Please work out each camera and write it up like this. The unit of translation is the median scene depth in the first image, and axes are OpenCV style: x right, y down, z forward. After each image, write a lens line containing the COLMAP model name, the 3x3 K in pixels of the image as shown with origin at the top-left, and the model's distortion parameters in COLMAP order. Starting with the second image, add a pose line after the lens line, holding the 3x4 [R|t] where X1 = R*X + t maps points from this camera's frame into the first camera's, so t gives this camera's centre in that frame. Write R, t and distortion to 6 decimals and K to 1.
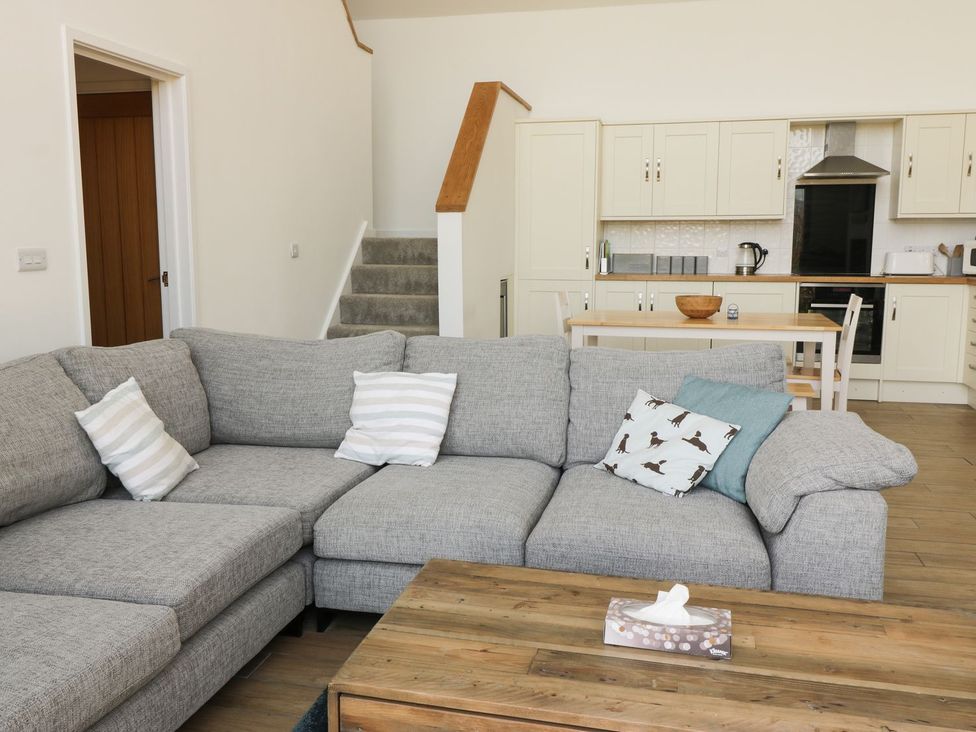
lens RADIAL K [[846.6, 0, 487.4], [0, 846.6, 356.9], [0, 0, 1]] dist [0.003479, -0.001022]
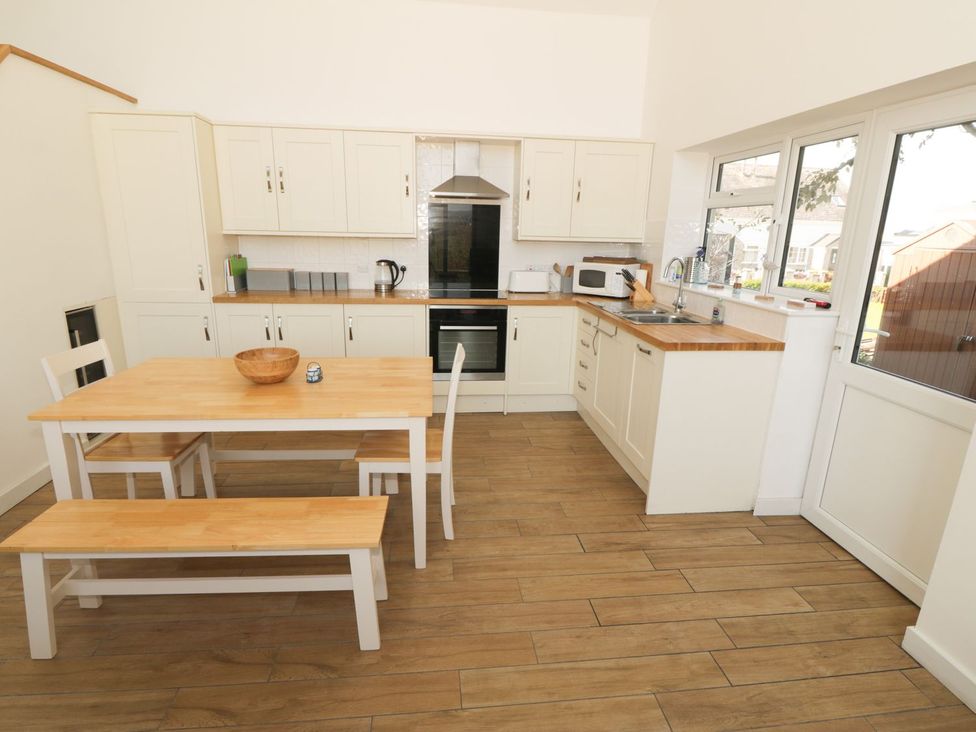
lens RADIAL K [[510.4, 0, 483.3], [0, 510.4, 363.4], [0, 0, 1]] dist [0.002598, -0.014373]
pose [[0.941108, -0.064694, 0.331860, 0.216072], [0.022394, 0.991295, 0.129738, -0.092164], [-0.337365, -0.114666, 0.934364, 0.392372]]
